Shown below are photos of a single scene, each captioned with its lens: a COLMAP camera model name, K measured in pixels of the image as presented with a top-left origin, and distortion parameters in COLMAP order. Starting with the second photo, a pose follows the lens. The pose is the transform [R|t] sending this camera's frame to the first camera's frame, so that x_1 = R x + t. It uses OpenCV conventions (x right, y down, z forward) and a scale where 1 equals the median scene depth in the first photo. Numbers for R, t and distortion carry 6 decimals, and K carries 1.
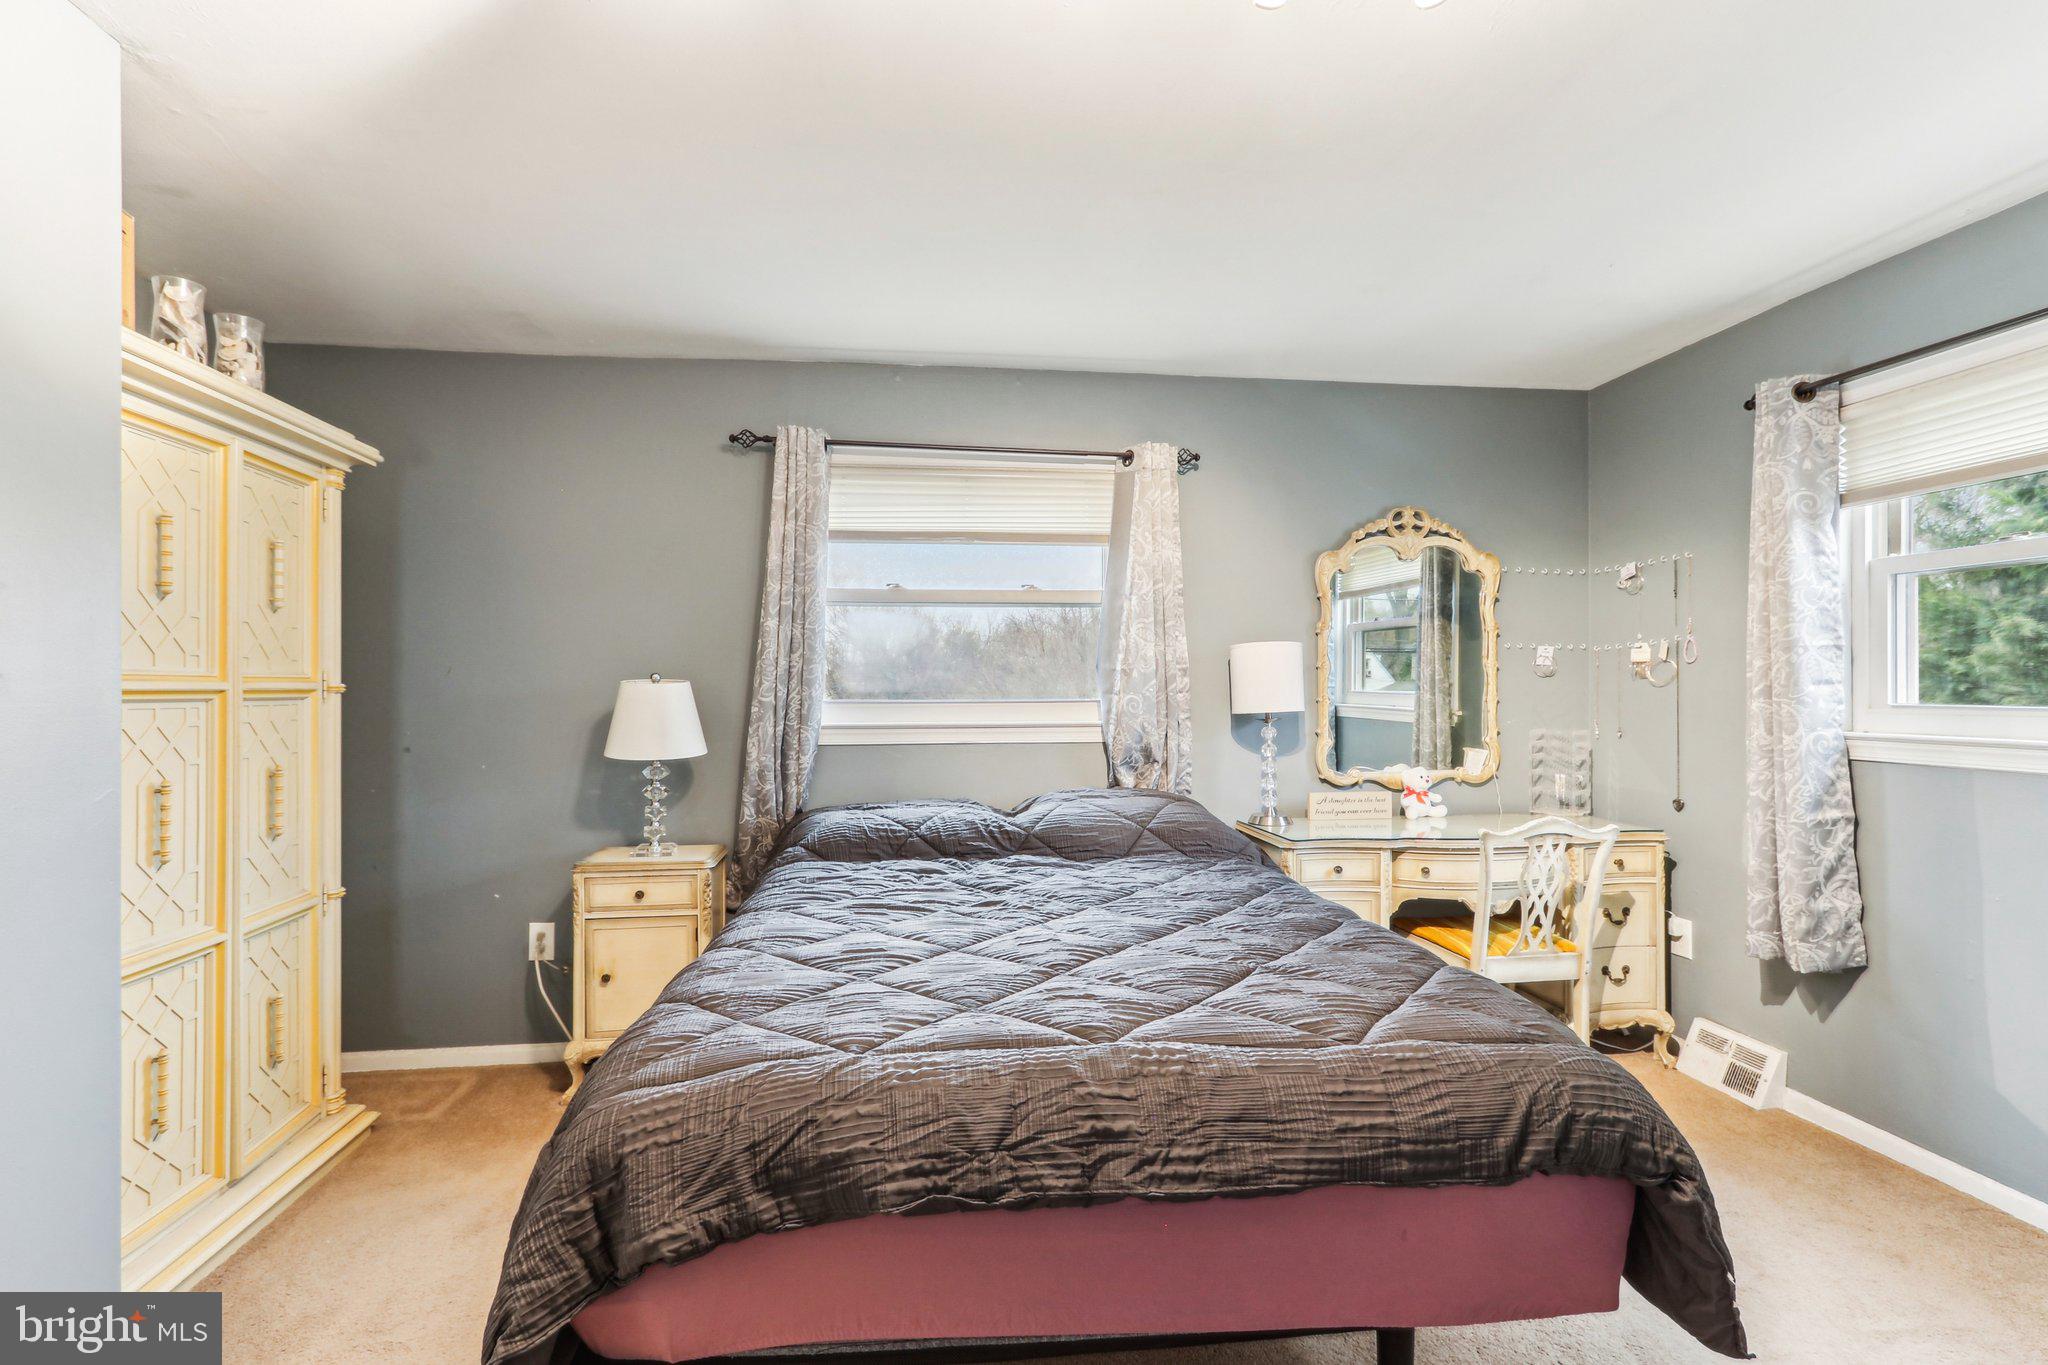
lens RADIAL K [[964.9, 0, 1007.4], [0, 964.9, 677.0], [0, 0, 1]] dist [0.002262, 0.001297]
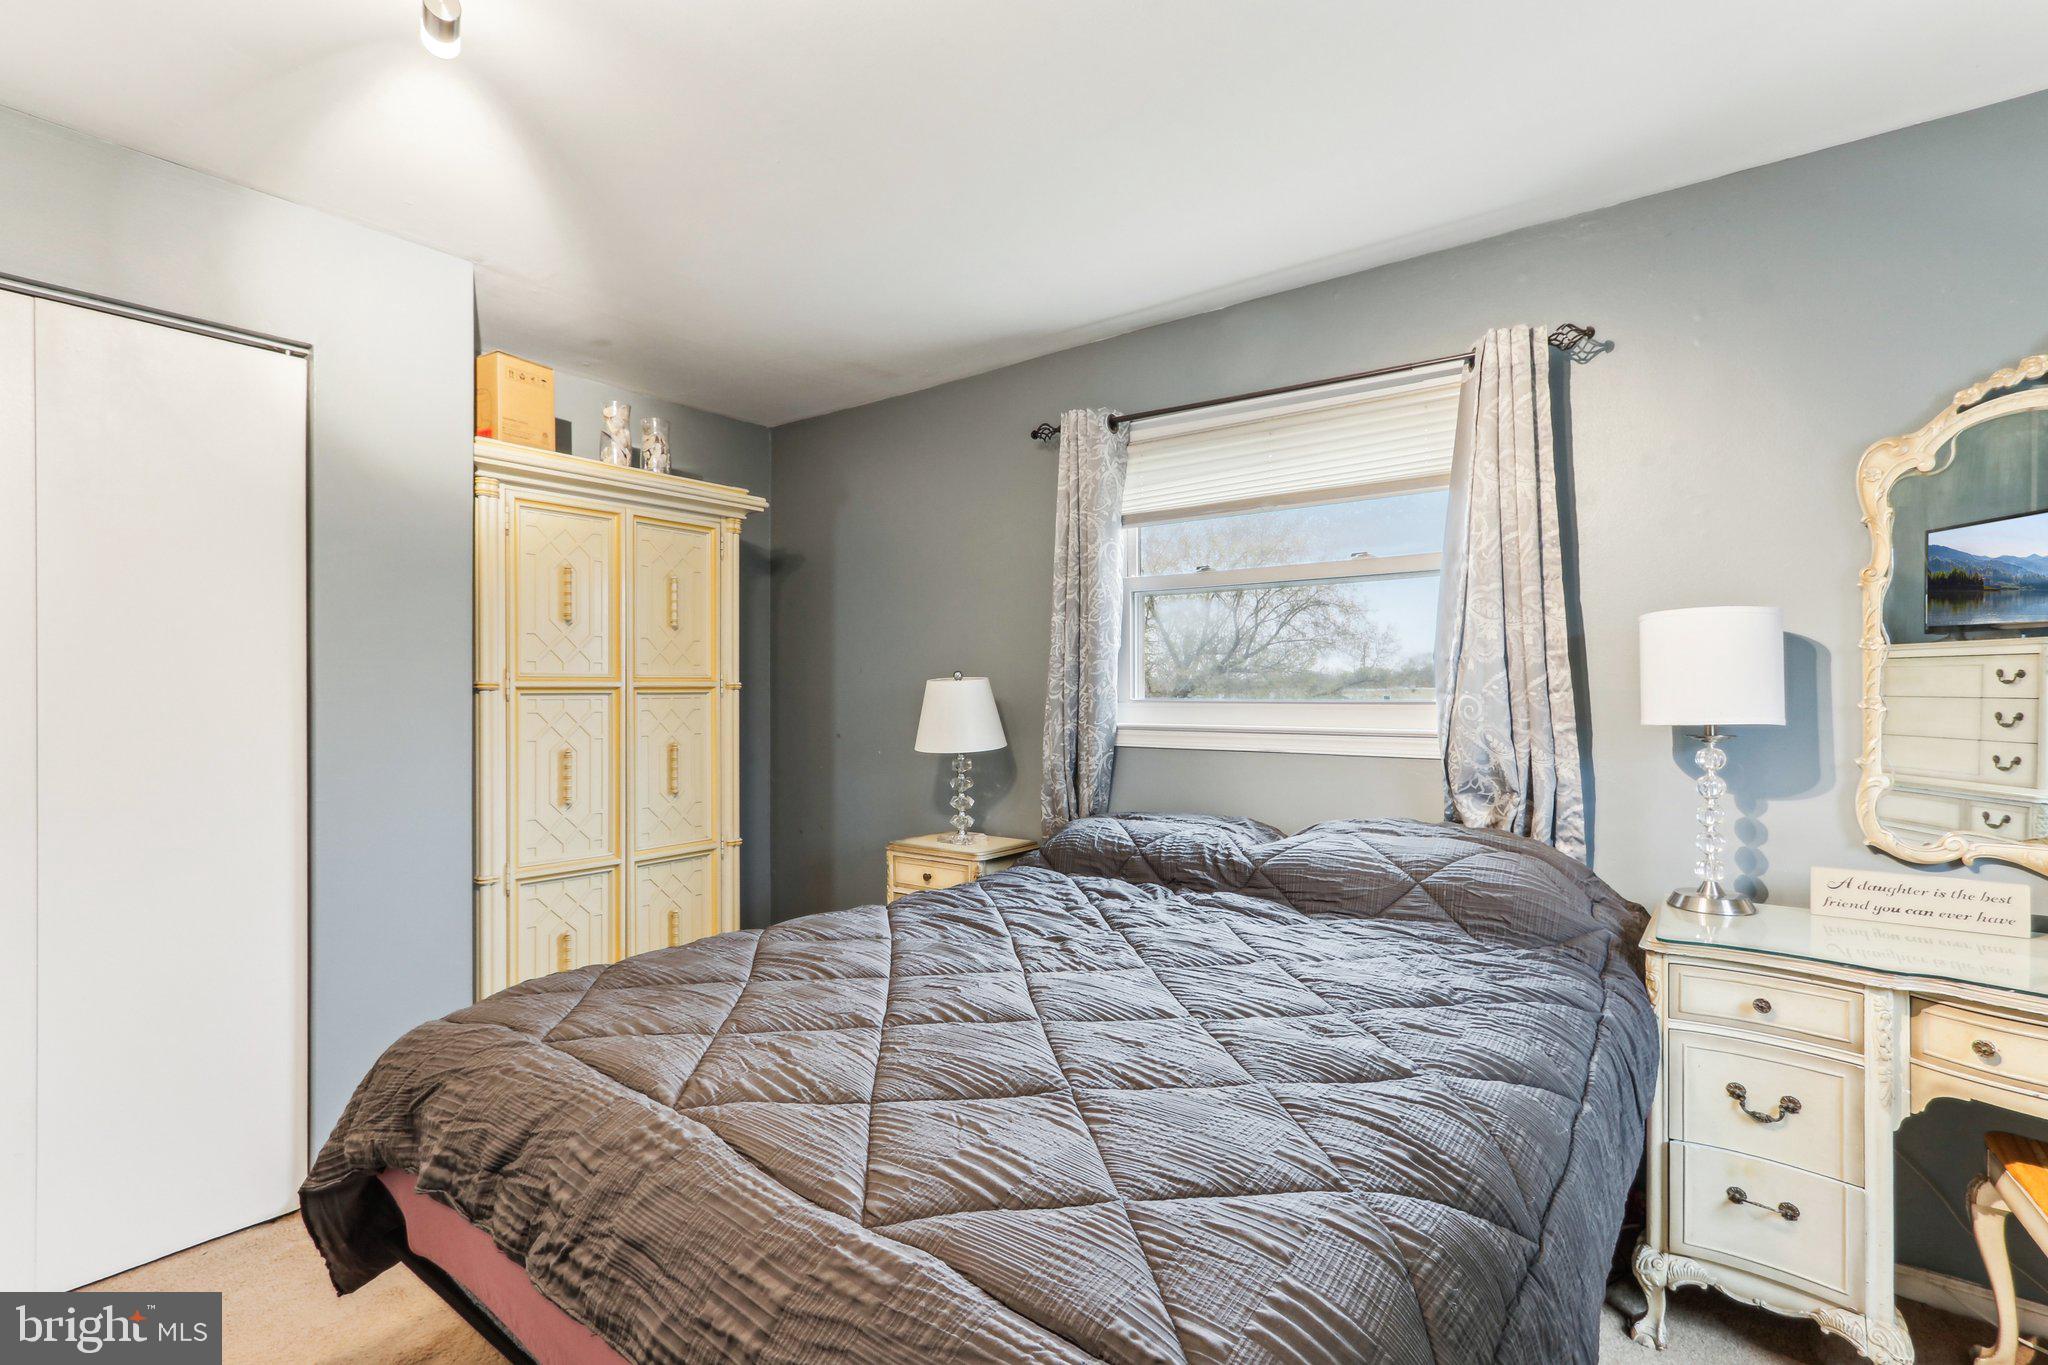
lens RADIAL K [[967.4, 0, 1016.0], [0, 967.4, 684.3], [0, 0, 1]] dist [0.000089, 0.001381]
pose [[0.709119, -0.001848, -0.705087, 0.431967], [0.008525, 0.999946, 0.005953, 0.004593], [0.705038, -0.010232, 0.709096, 0.292608]]
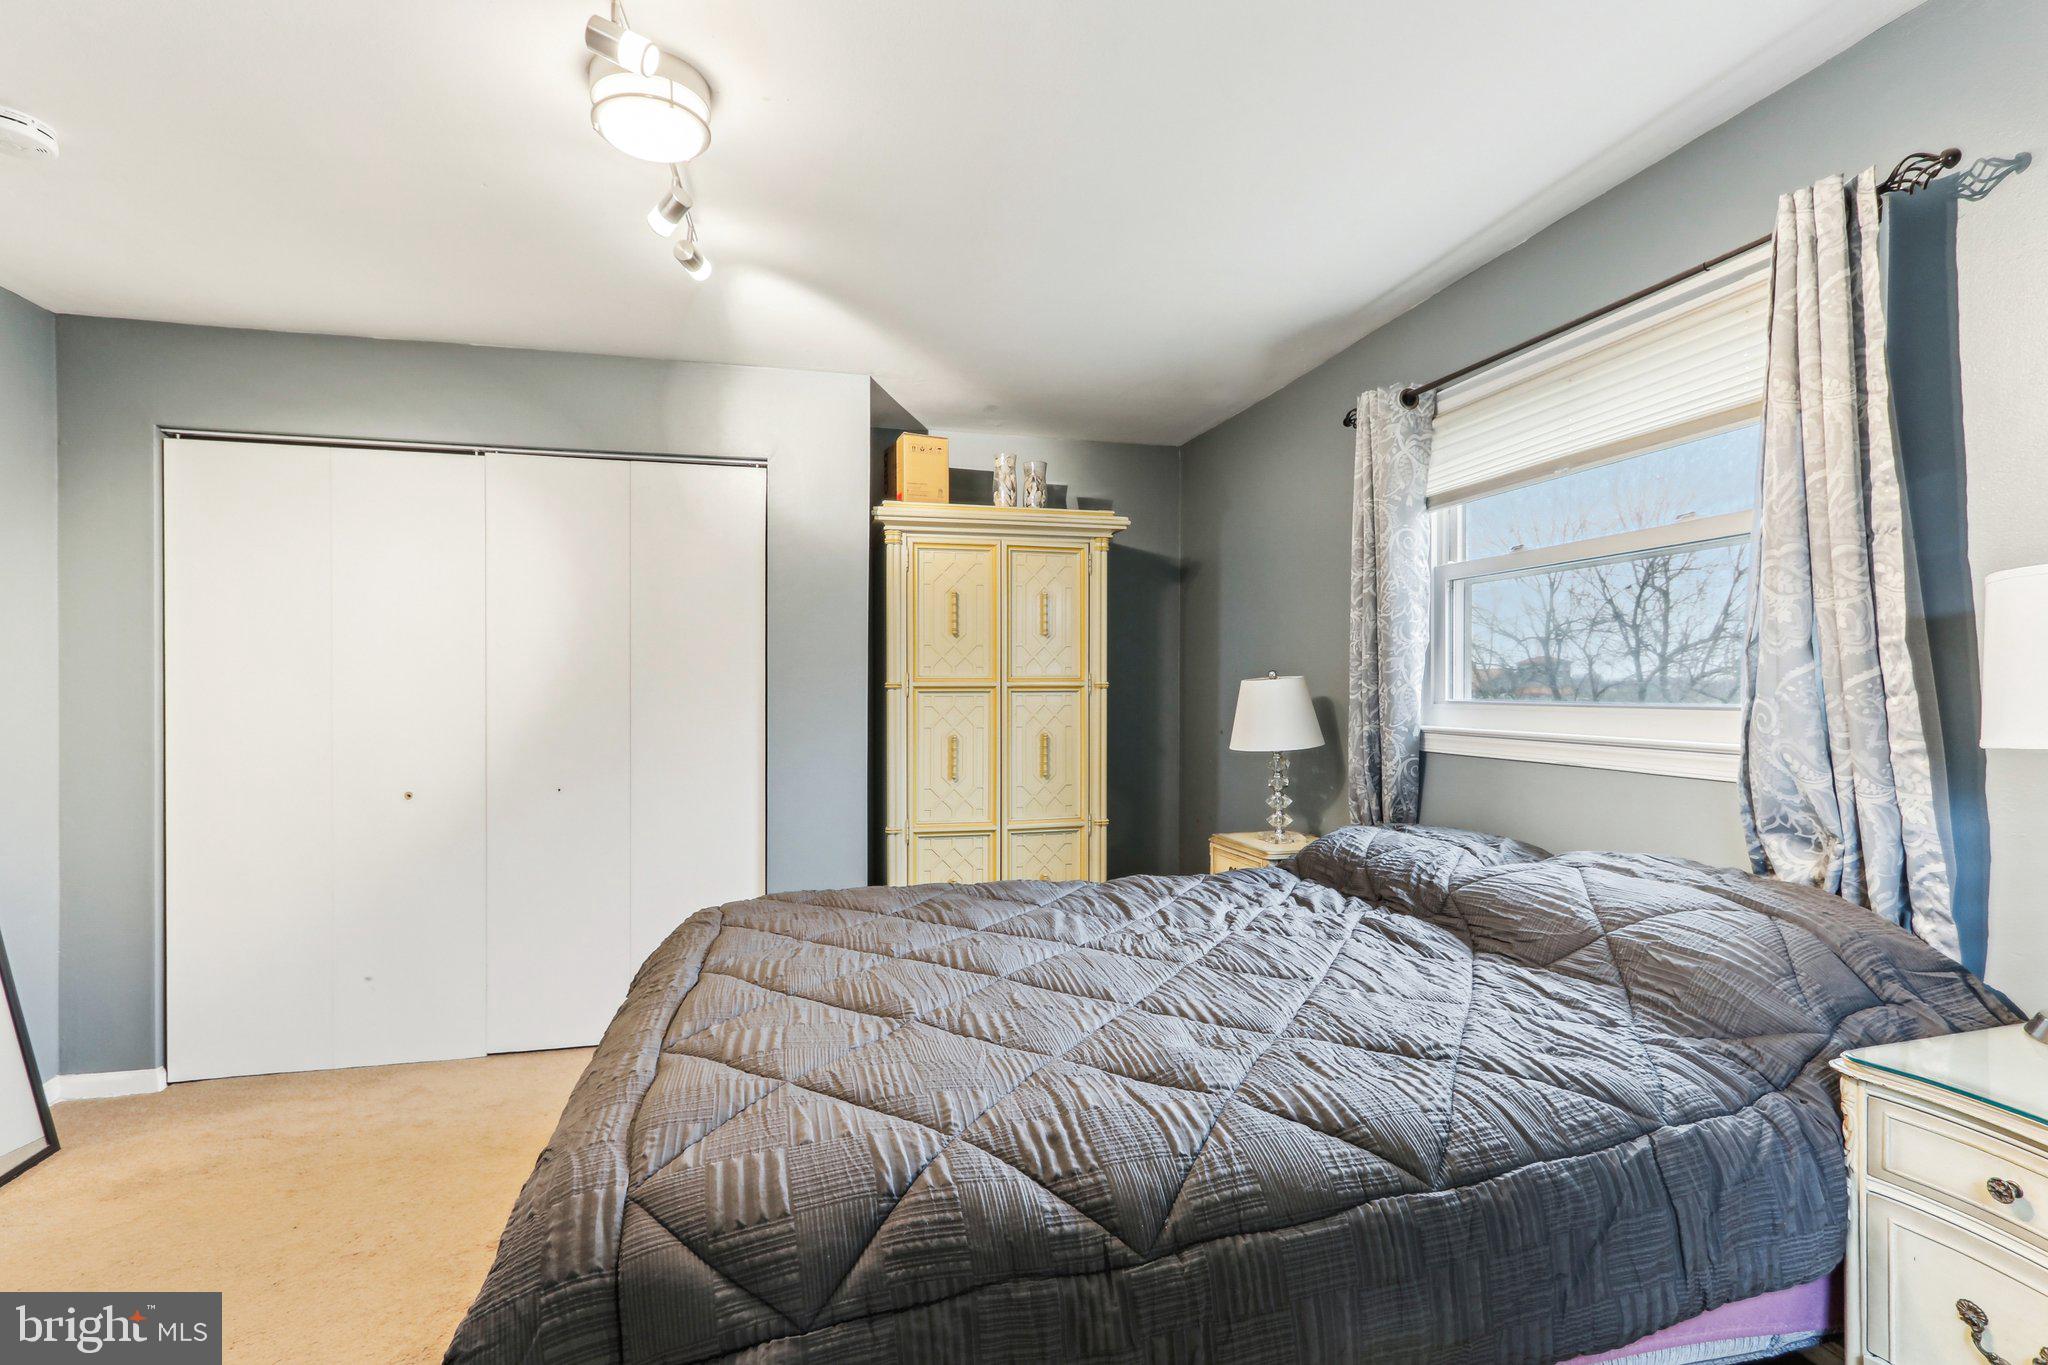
lens RADIAL K [[959.0, 0, 1006.7], [0, 959.0, 682.4], [0, 0, 1]] dist [-0.001163, 0.004490]
pose [[0.114683, -0.001575, -0.993401, 0.655054], [0.014256, 0.999898, 0.000061, 0.004740], [0.993300, -0.014169, 0.114694, 0.590089]]
